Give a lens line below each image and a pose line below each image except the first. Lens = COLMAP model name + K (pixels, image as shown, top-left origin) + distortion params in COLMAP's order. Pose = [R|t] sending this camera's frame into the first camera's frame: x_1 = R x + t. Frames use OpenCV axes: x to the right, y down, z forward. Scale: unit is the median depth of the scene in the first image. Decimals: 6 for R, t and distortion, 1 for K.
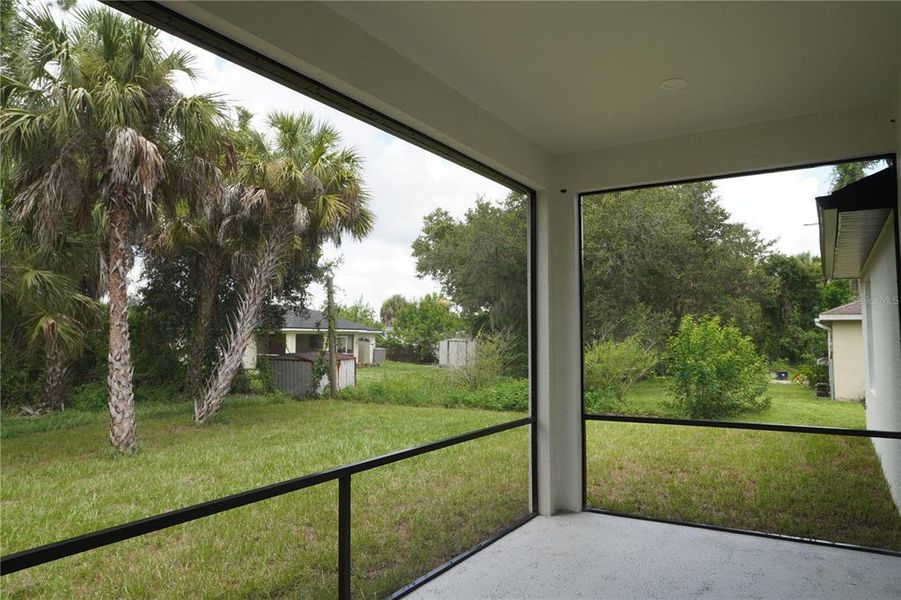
lens RADIAL K [[618.3, 0, 453.7], [0, 618.3, 299.2], [0, 0, 1]] dist [-0.004489, -0.000725]
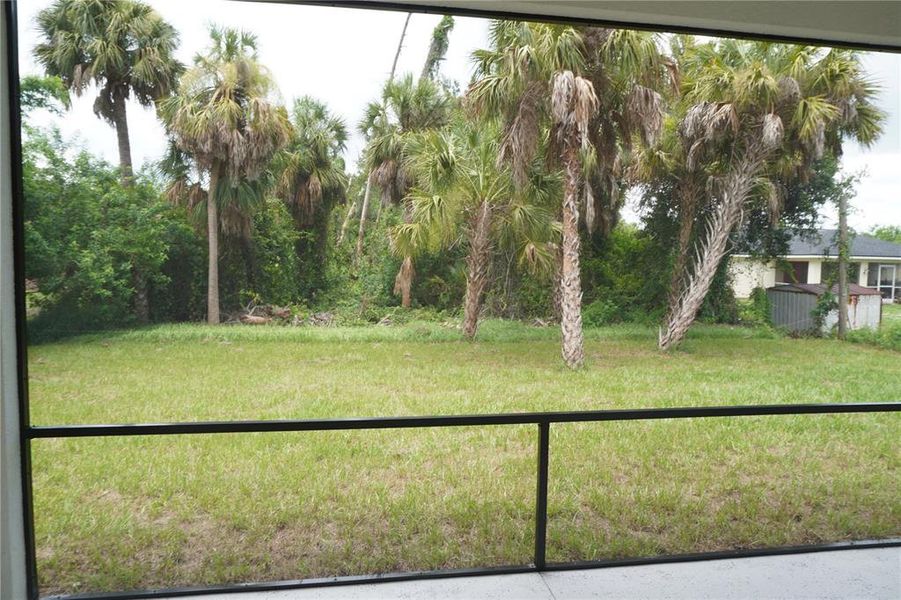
lens RADIAL K [[618.3, 0, 453.7], [0, 618.3, 299.2], [0, 0, 1]] dist [-0.004489, -0.000725]
pose [[0.668360, 0.061214, -0.741315, 0.106341], [0.029717, 0.993615, 0.108840, -0.003754], [0.743244, -0.094774, 0.662274, 0.066372]]
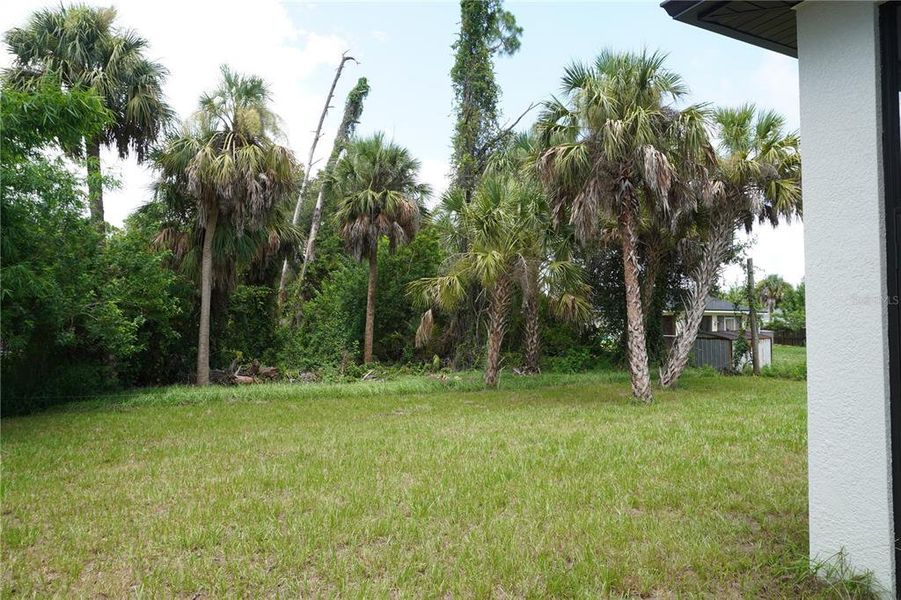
lens RADIAL K [[618.3, 0, 453.7], [0, 618.3, 299.2], [0, 0, 1]] dist [-0.004489, -0.000725]
pose [[0.863901, -0.016298, -0.503397, -0.156678], [0.028482, 0.999458, 0.016520, 0.002952], [0.502855, -0.028609, 0.863897, -0.198756]]
